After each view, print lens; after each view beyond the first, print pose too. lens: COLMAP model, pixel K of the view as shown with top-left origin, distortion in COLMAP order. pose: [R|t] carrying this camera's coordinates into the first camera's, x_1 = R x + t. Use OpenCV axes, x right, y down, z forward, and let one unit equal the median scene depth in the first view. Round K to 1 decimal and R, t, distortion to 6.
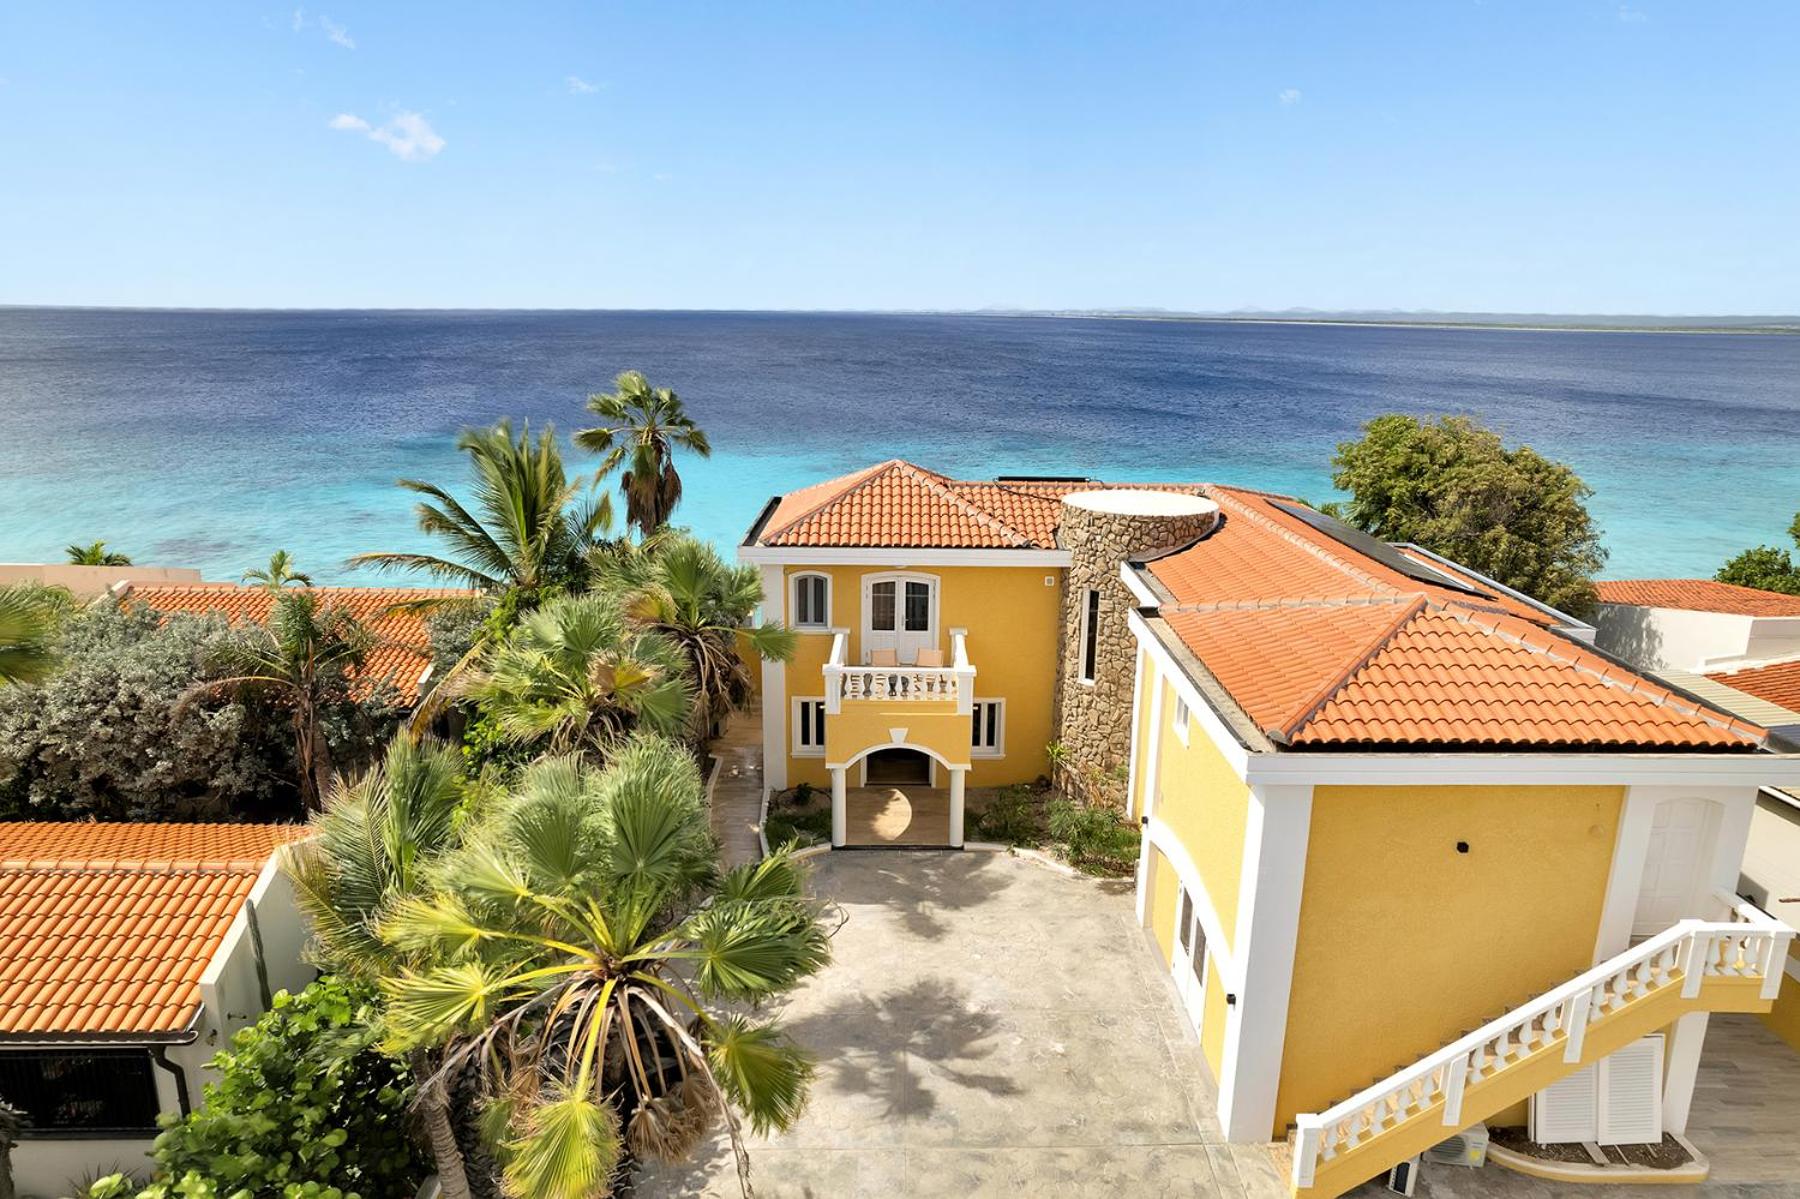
lens RADIAL K [[1146.9, 0, 907.6], [0, 1146.9, 600.6], [0, 0, 1]] dist [-0.055879, 0.047244]
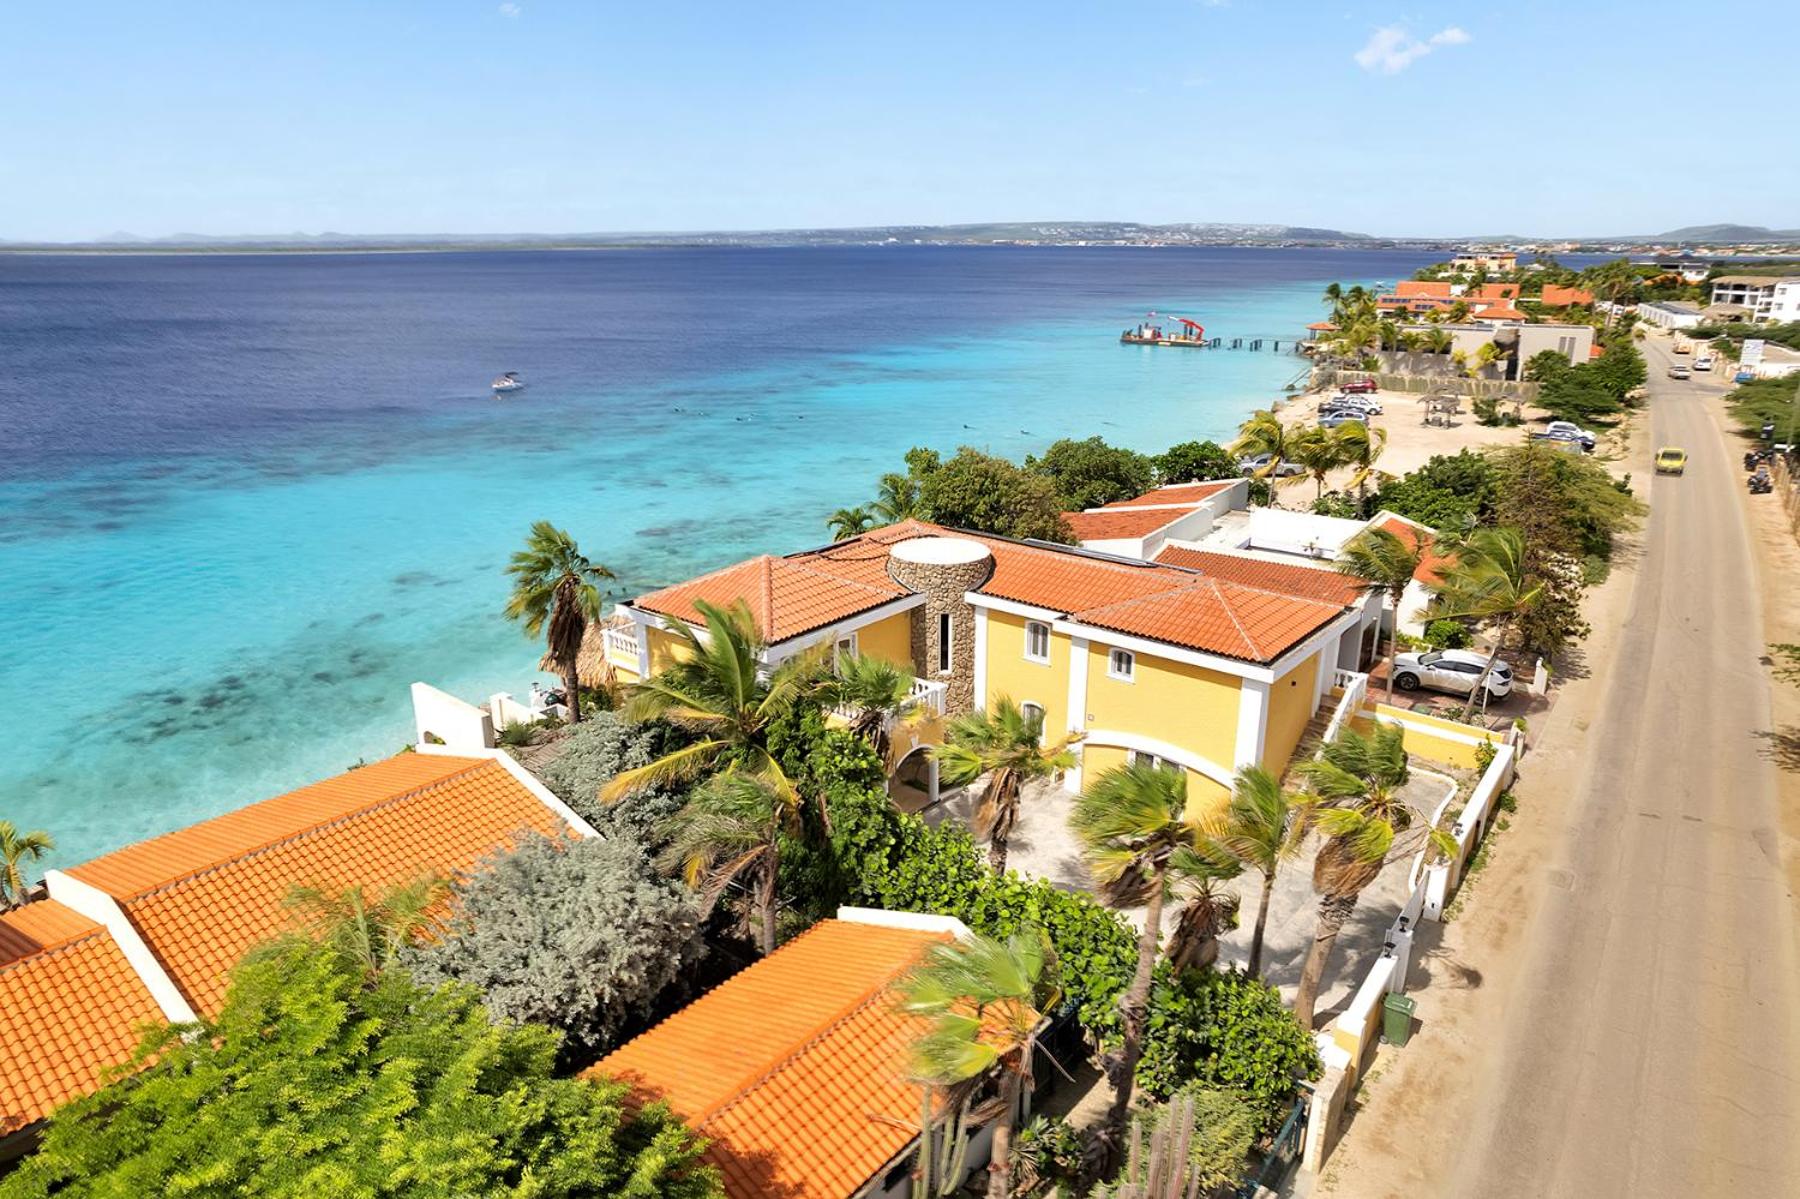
lens RADIAL K [[1146.9, 0, 897.9], [0, 1146.9, 606.2], [0, 0, 1]] dist [-0.055879, 0.047244]
pose [[0.648880, -0.250283, 0.718550, -1.077200], [0.199854, 0.967257, 0.156435, -0.298559], [-0.734175, 0.042097, 0.677654, -0.002277]]
